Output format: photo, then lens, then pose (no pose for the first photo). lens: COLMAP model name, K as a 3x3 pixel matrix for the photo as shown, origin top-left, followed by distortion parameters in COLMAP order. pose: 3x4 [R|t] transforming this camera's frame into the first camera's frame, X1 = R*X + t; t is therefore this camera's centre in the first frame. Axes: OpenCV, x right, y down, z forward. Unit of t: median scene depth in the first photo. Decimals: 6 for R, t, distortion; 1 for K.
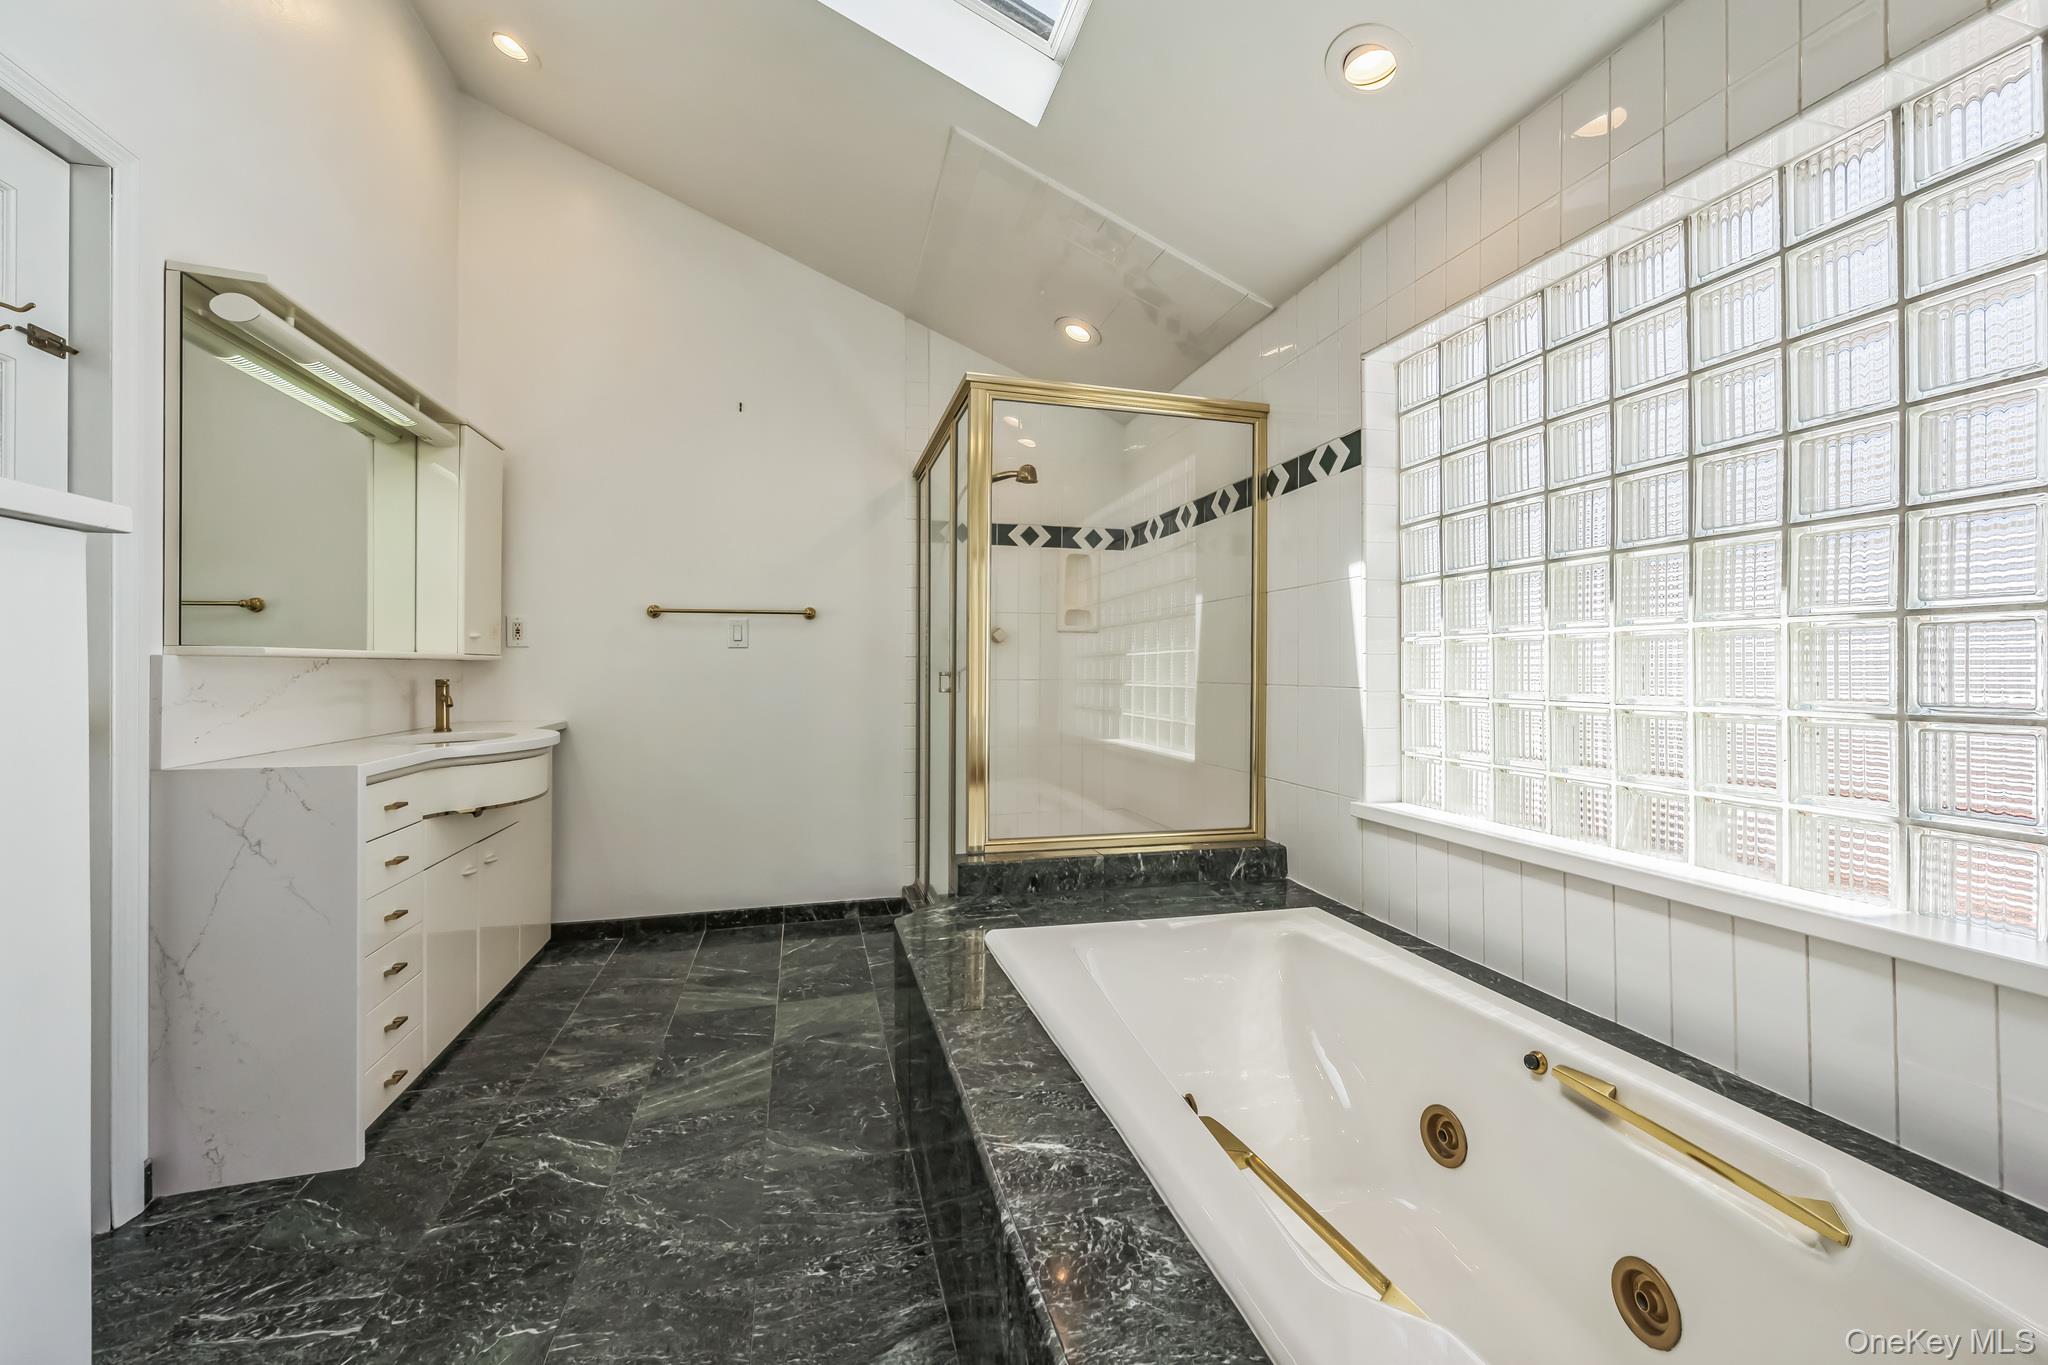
lens RADIAL K [[821.2, 0, 1023.2], [0, 821.2, 666.3], [0, 0, 1]] dist [-0.003488, -0.000570]
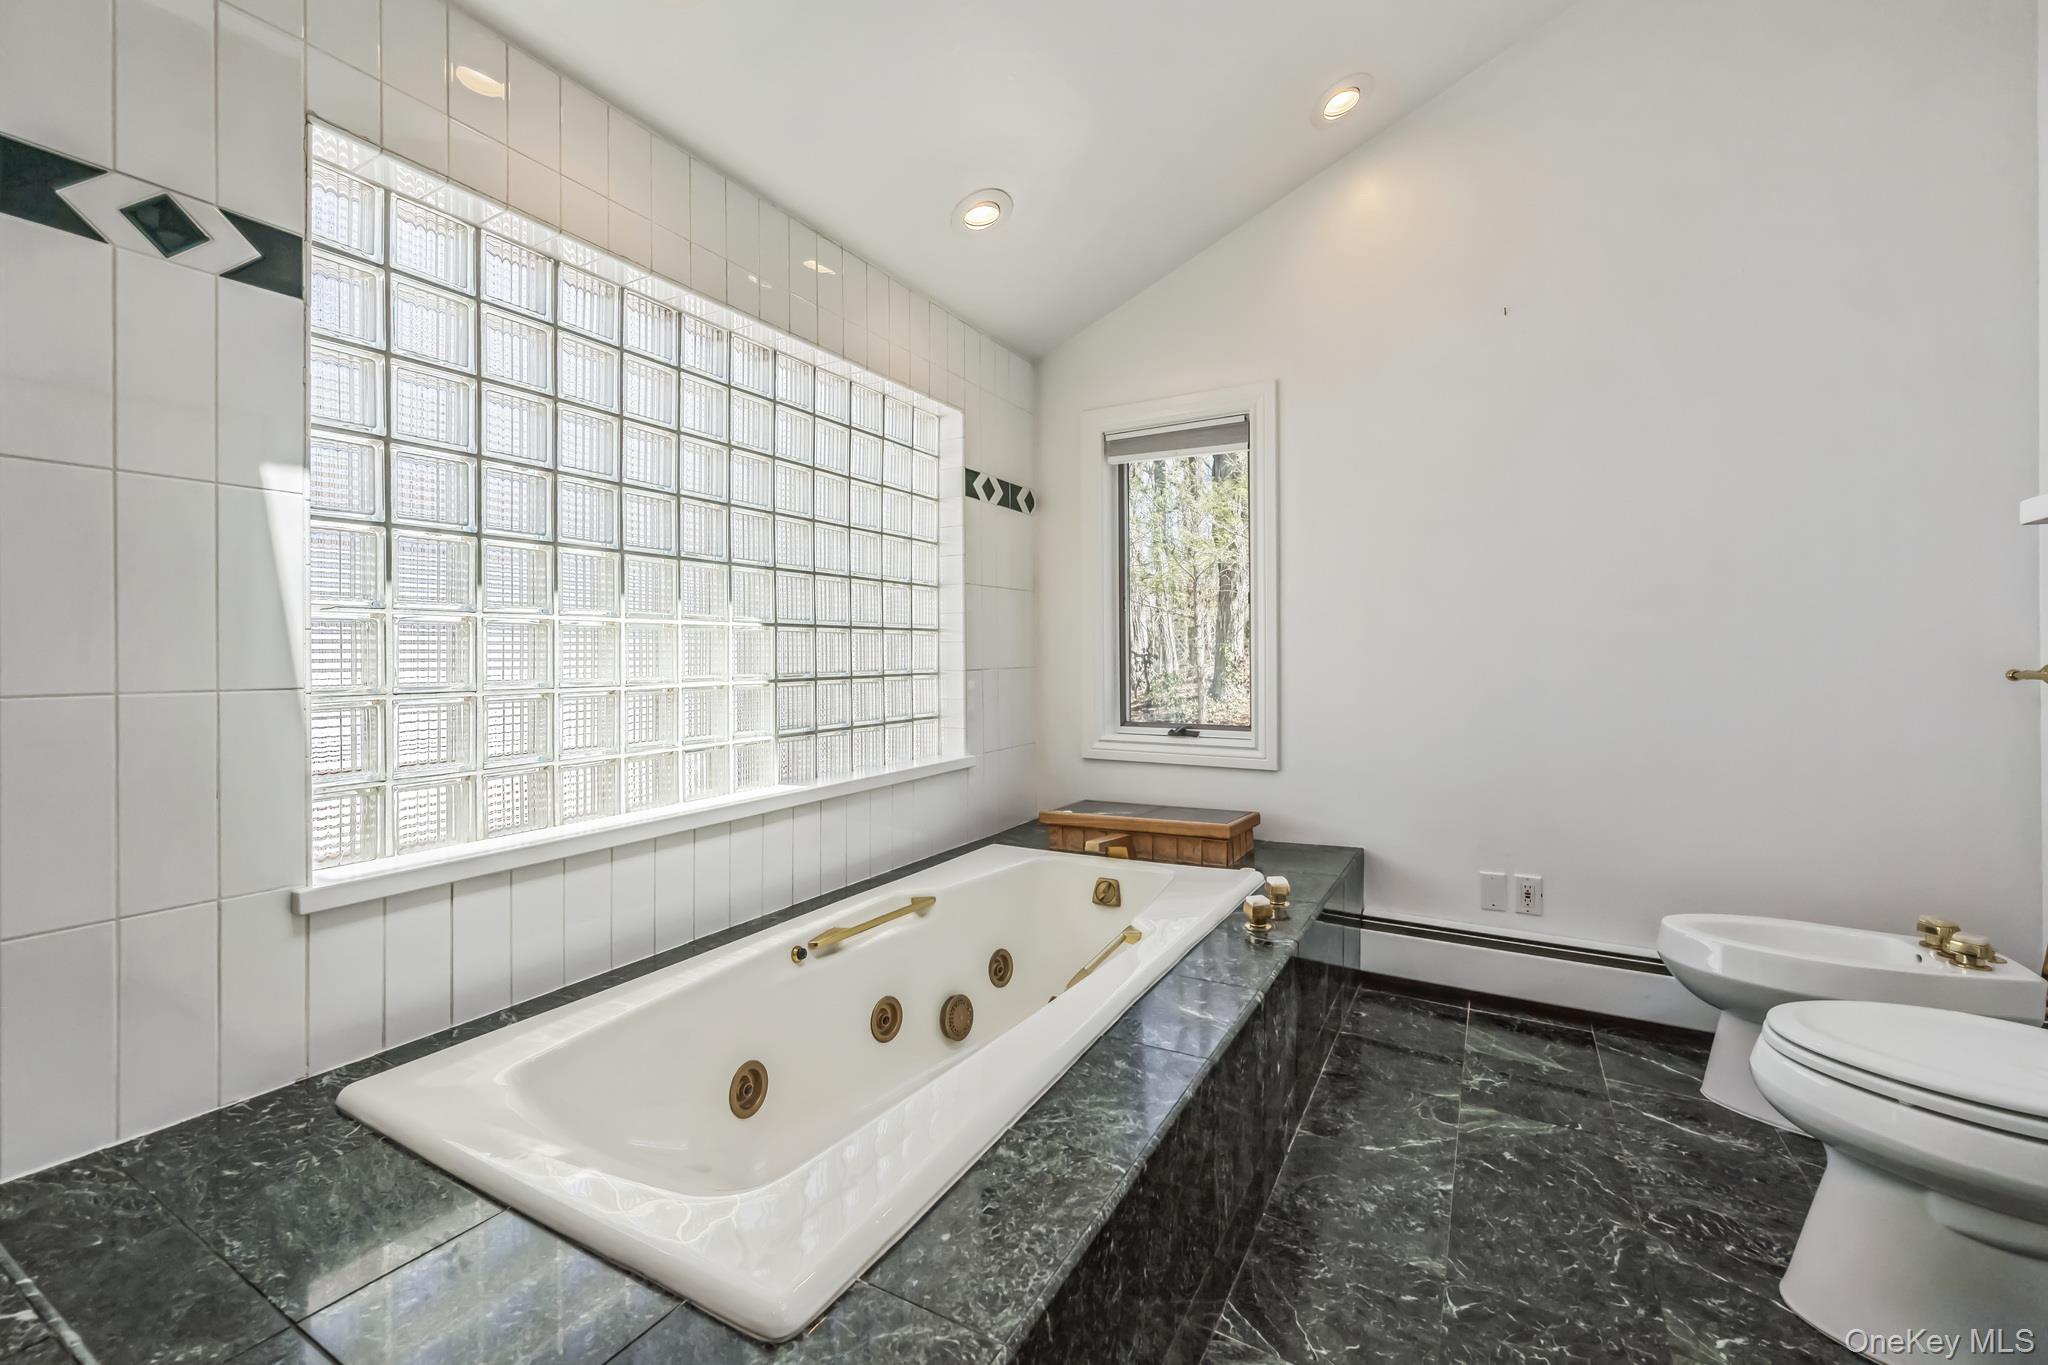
lens RADIAL K [[821.2, 0, 1044.5], [0, 821.2, 653.1], [0, 0, 1]] dist [-0.003488, -0.000570]
pose [[-0.716479, 0.021949, 0.697263, -0.472594], [0.023452, 0.999698, -0.007372, 0.026527], [-0.697214, 0.011070, -0.716778, 1.392379]]
